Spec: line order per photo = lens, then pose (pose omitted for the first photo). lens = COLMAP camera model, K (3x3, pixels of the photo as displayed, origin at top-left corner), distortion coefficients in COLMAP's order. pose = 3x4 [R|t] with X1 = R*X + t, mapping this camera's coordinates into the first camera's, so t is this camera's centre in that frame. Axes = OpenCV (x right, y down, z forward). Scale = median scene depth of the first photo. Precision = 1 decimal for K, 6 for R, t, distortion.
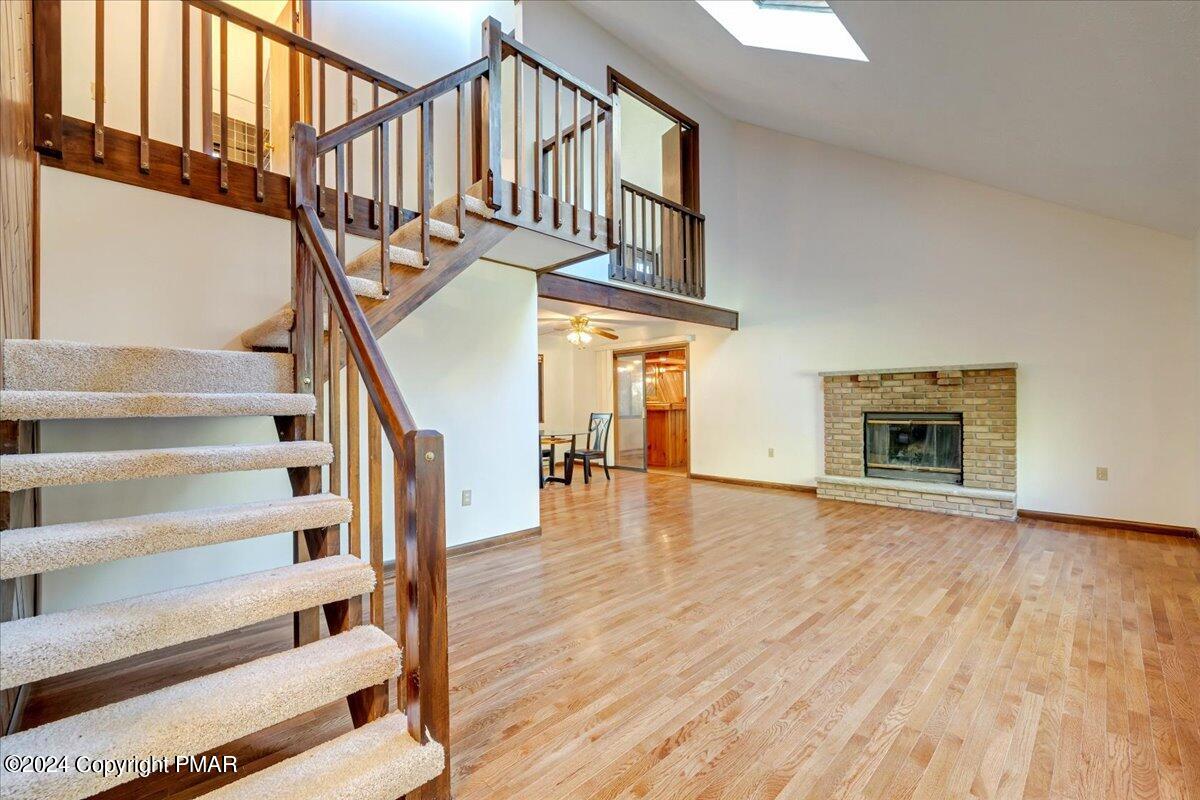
lens RADIAL K [[501.5, 0, 603.0], [0, 501.5, 401.1], [0, 0, 1]] dist [-0.000869, 0.000529]
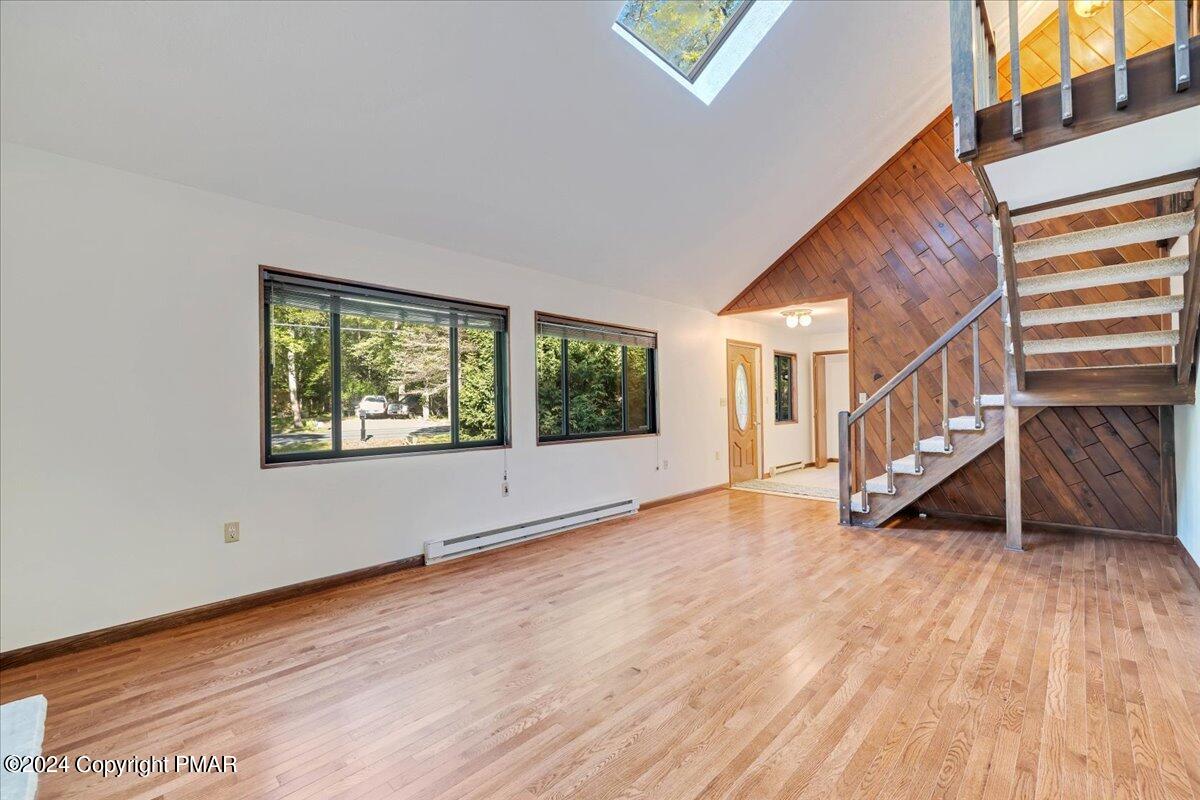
lens RADIAL K [[499.2, 0, 604.3], [0, 499.2, 398.6], [0, 0, 1]] dist [0.001850, 0.000105]
pose [[-0.999062, 0.027208, -0.033674, 0.377523], [0.027953, 0.999370, -0.021853, 0.001197], [0.033058, -0.022774, -0.999194, 1.199569]]
